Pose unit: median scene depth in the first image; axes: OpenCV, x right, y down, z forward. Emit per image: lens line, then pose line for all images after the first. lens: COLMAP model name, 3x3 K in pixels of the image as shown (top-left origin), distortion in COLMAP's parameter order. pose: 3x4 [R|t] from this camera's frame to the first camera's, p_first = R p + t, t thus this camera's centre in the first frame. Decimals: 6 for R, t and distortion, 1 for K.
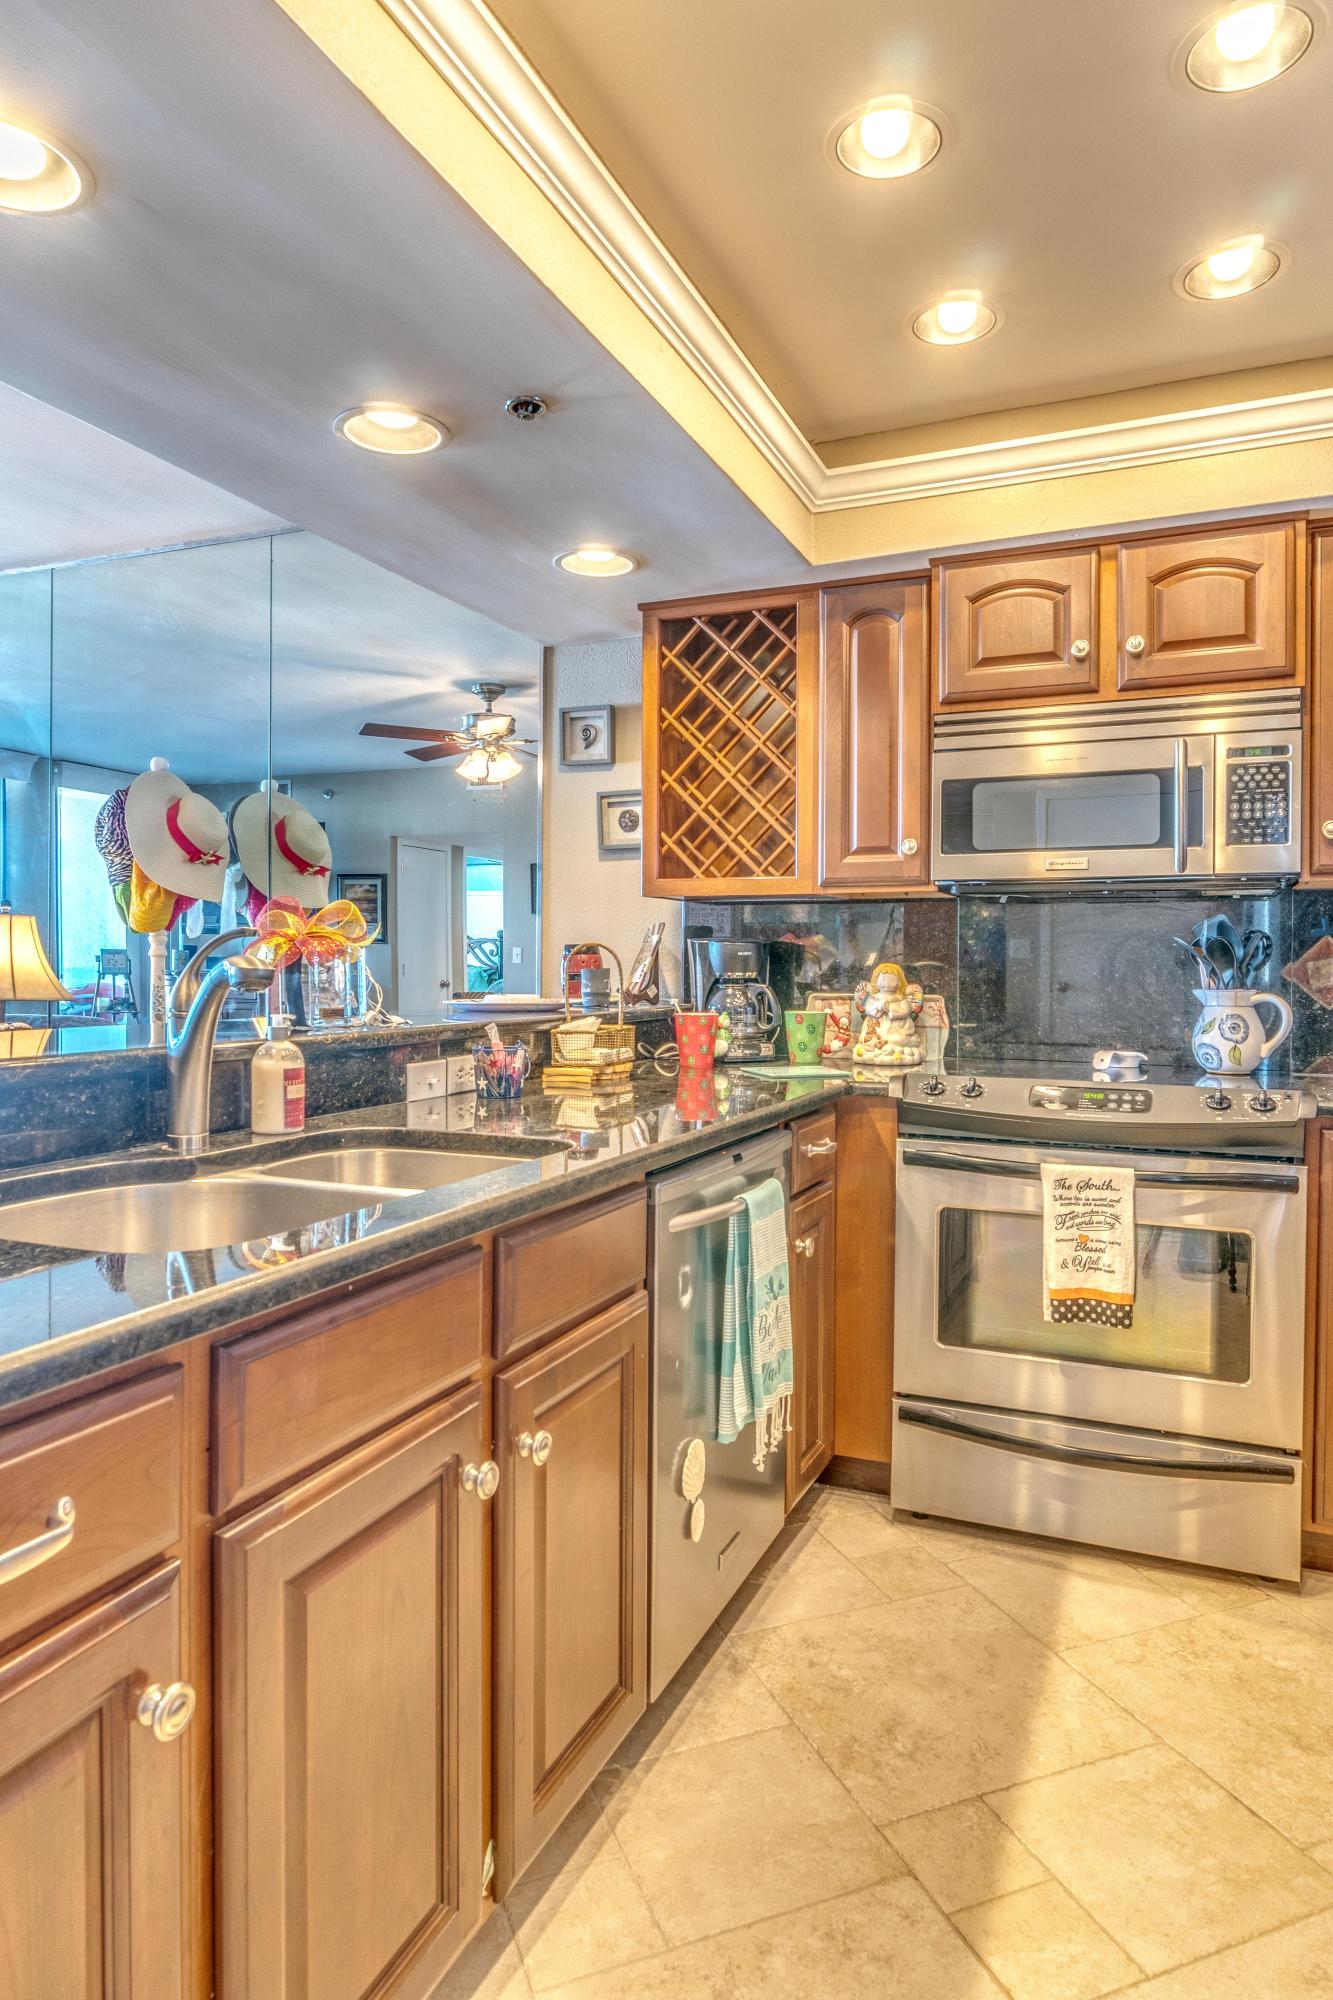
lens RADIAL K [[1183.7, 0, 626.8], [0, 1183.7, 987.8], [0, 0, 1]] dist [-0.000160, 0.000246]
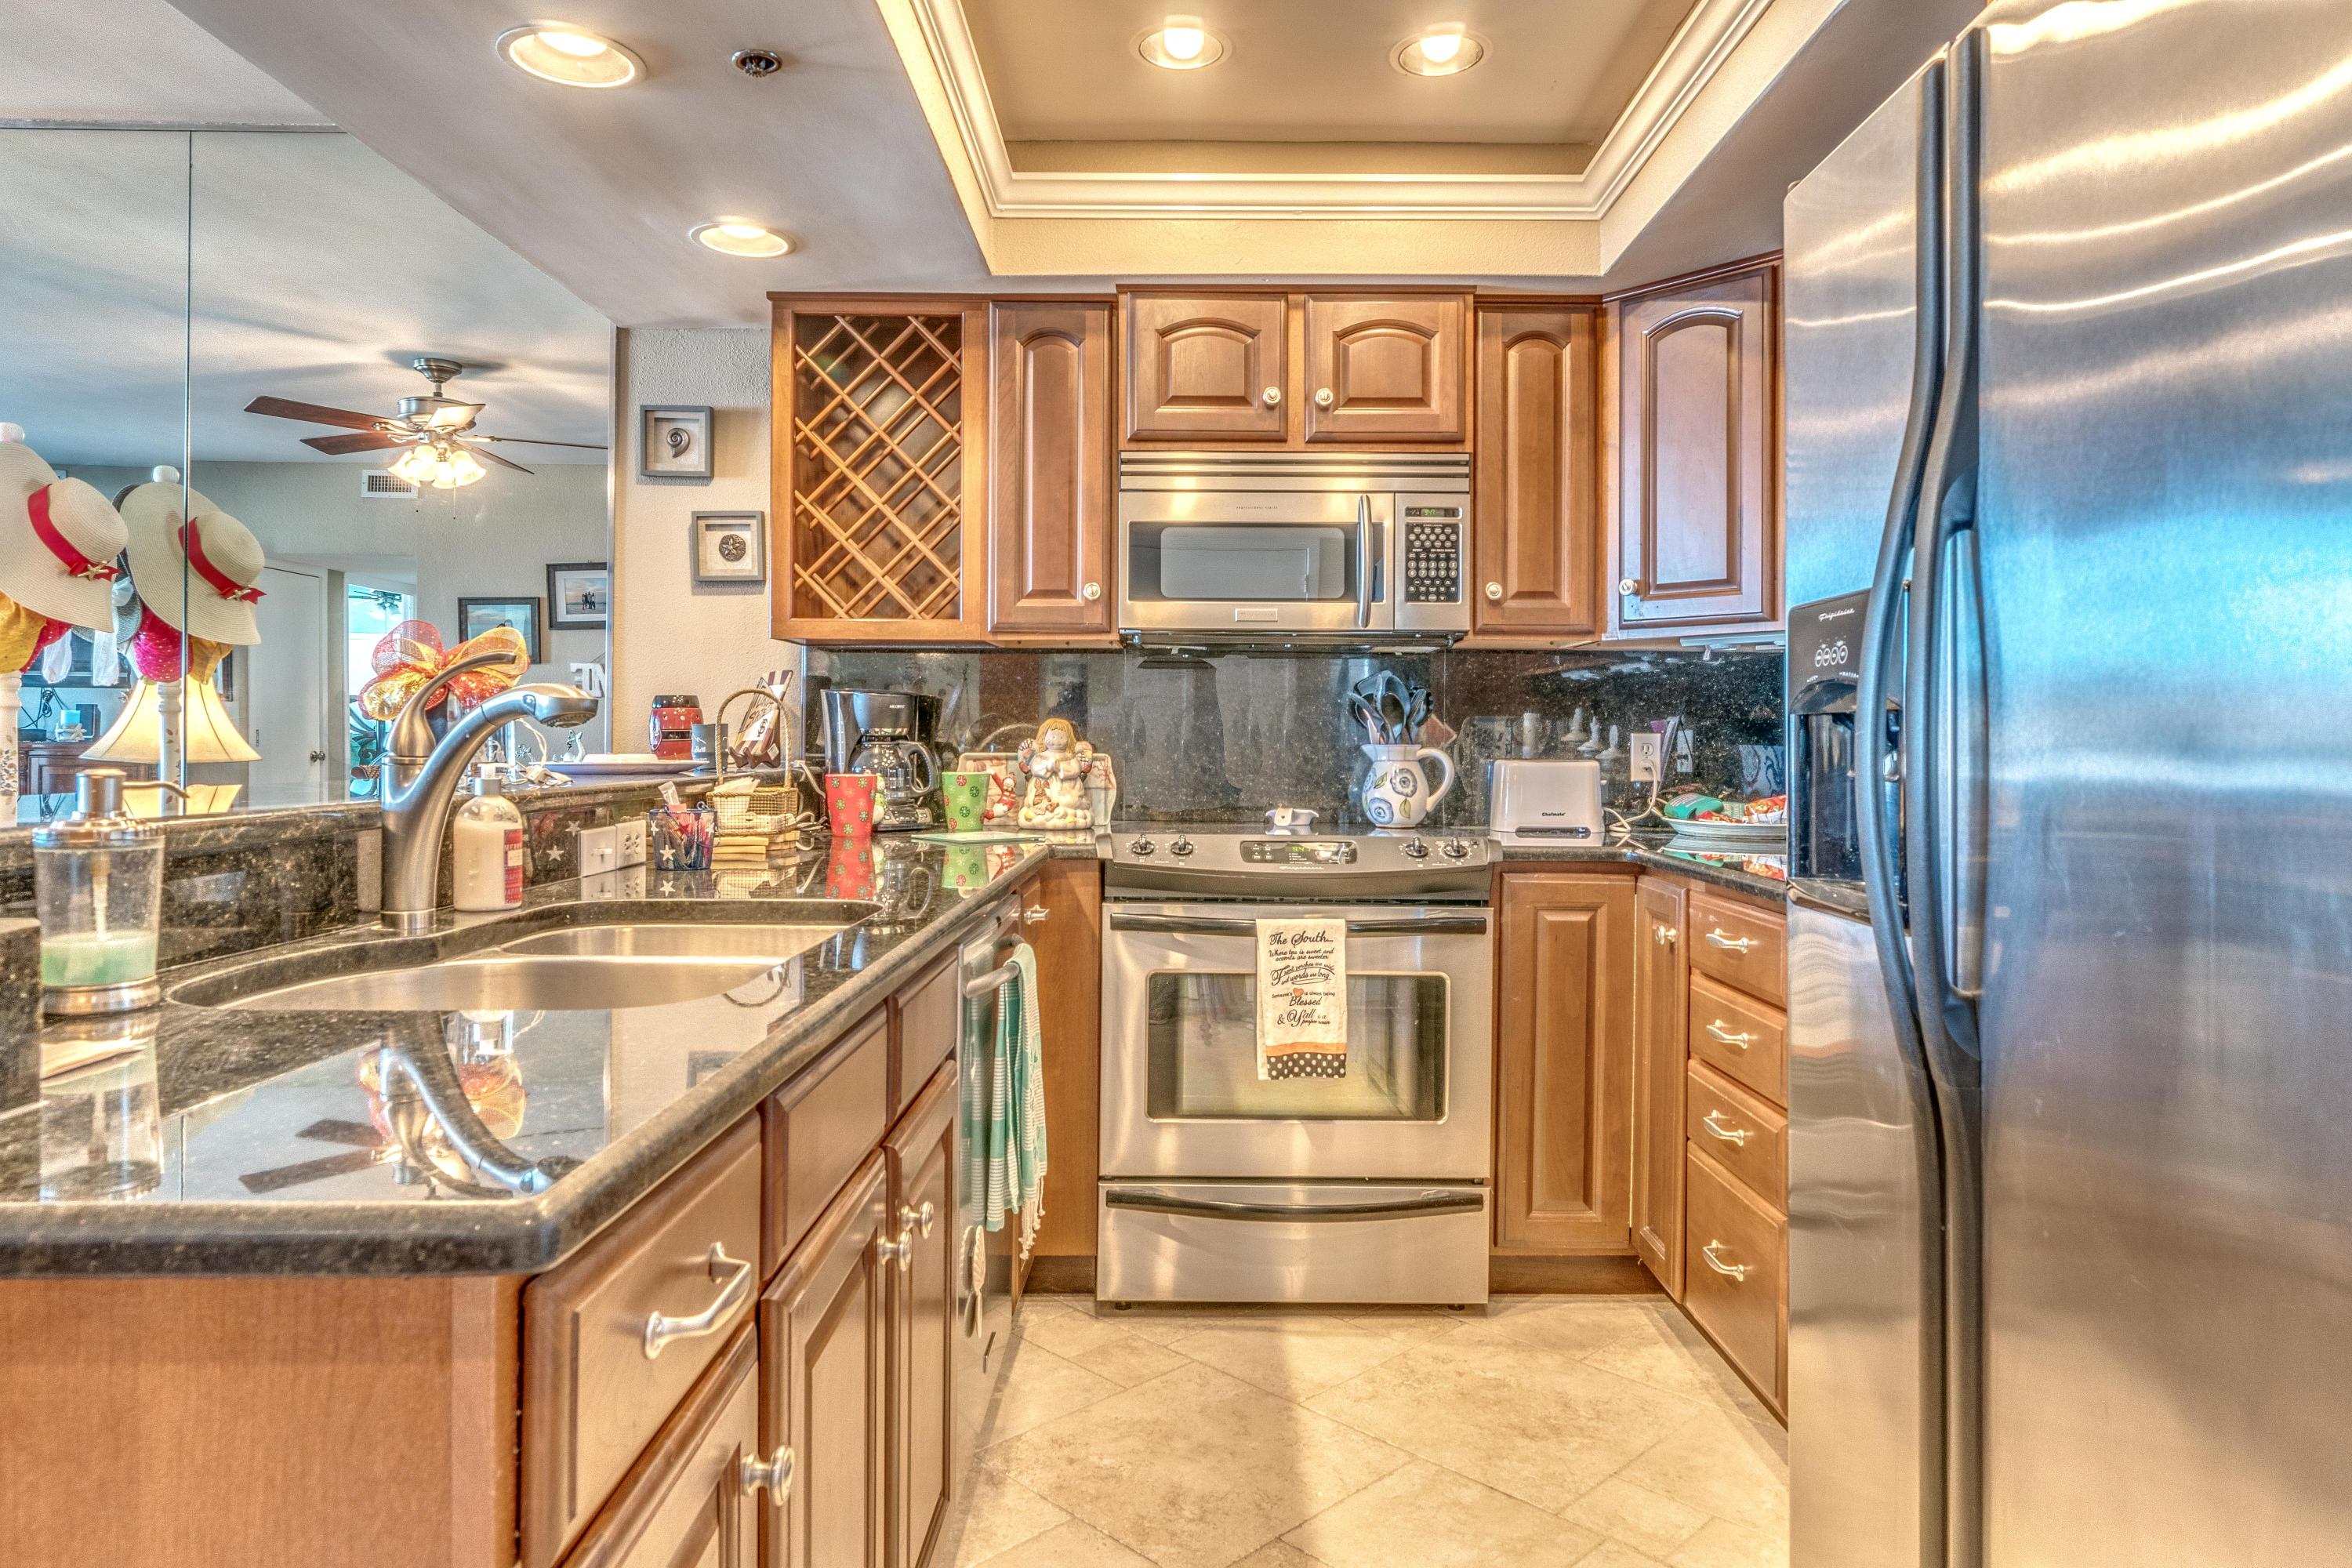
lens RADIAL K [[1444.6, 0, 1099.4], [0, 1444.6, 761.4], [0, 0, 1]] dist [-0.001727, -0.000960]
pose [[0.925633, -0.004051, 0.378401, -0.206710], [0.005570, 0.999980, -0.002919, 0.019162], [-0.378381, 0.004810, 0.925637, -0.053258]]
